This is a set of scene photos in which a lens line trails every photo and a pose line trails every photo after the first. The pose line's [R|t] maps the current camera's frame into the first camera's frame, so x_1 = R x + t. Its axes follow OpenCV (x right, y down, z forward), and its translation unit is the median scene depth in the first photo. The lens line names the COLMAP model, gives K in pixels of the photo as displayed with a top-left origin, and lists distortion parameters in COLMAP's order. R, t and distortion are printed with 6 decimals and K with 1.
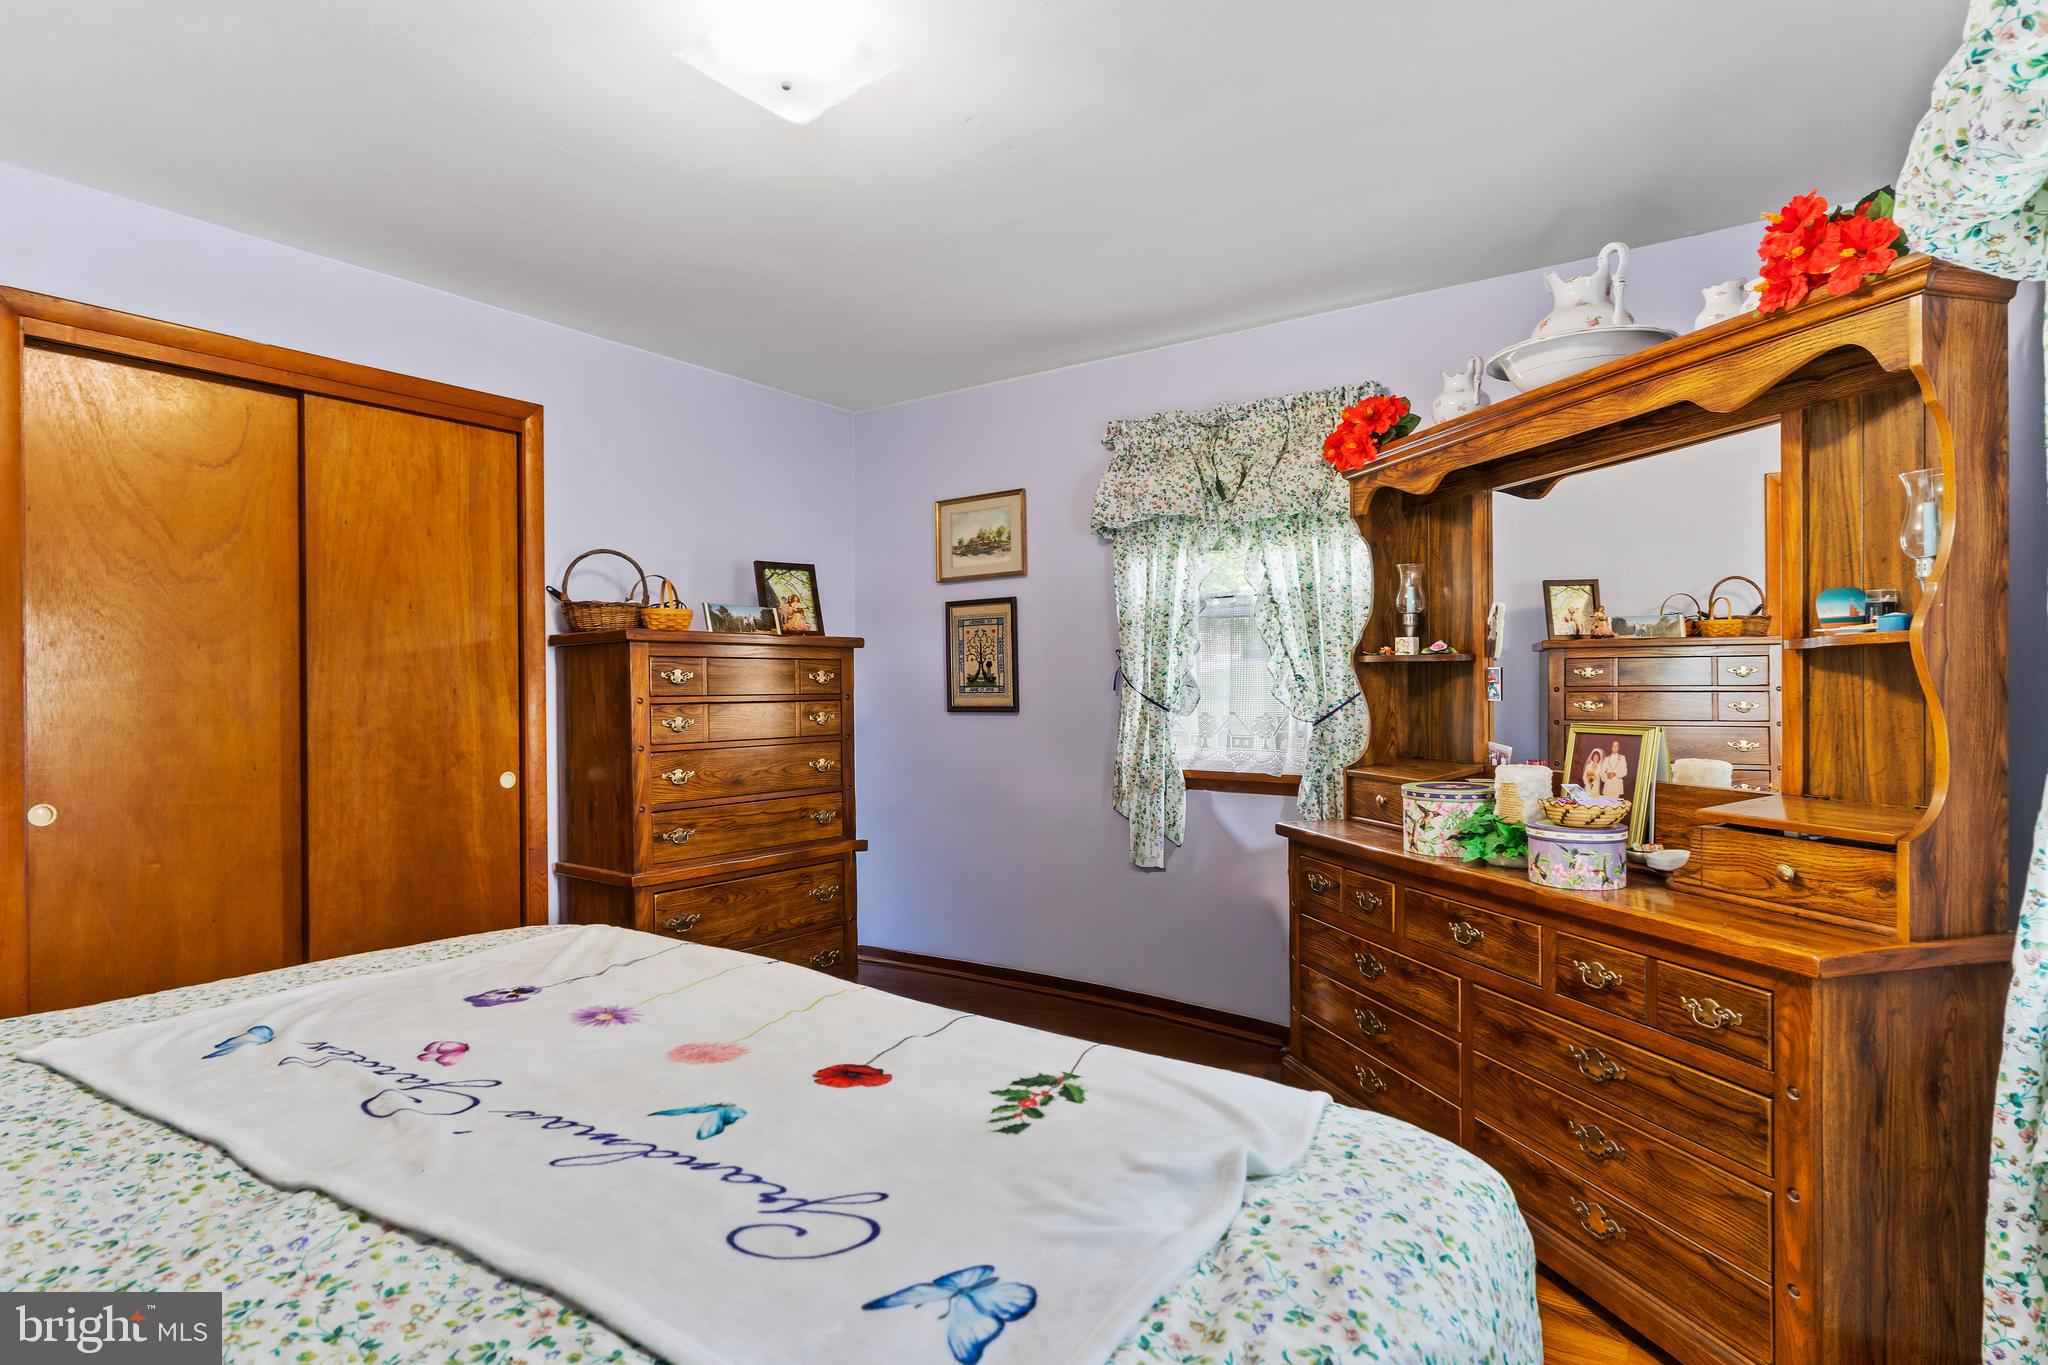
lens RADIAL K [[1073.8, 0, 1024.0], [0, 1073.8, 682.5], [0, 0, 1]] dist [0.001066, 0.000348]
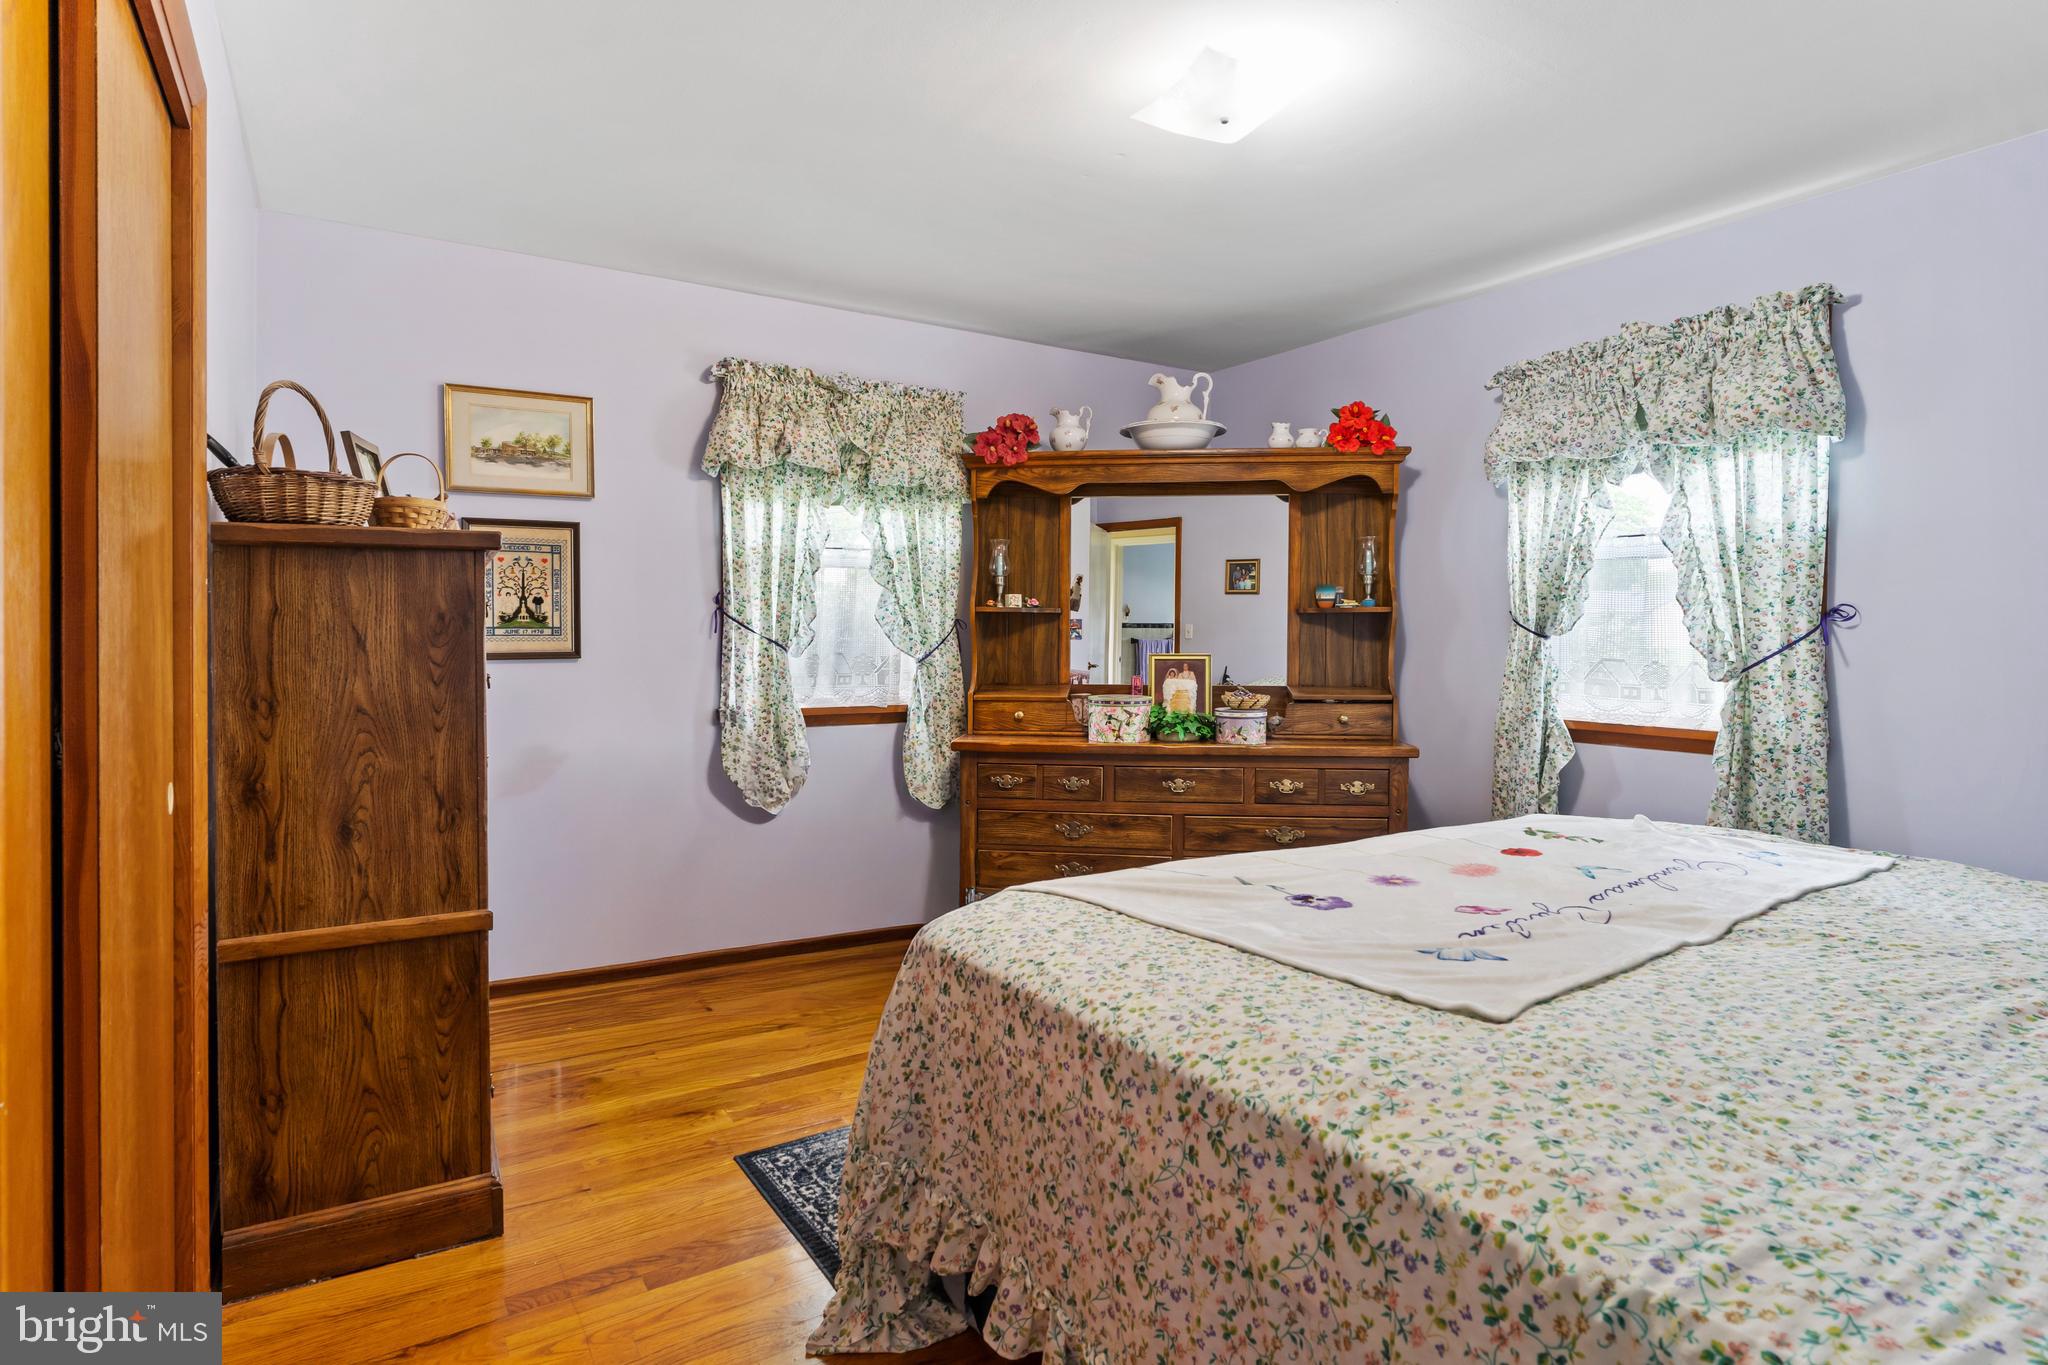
lens RADIAL K [[1074.9, 0, 1023.1], [0, 1074.9, 633.1], [0, 0, 1]] dist [-0.001514, -0.000064]
pose [[0.375266, 0.005602, 0.926900, -0.809328], [-0.006692, 0.999972, -0.003334, 0.010031], [-0.926893, -0.004951, 0.375293, 0.433028]]
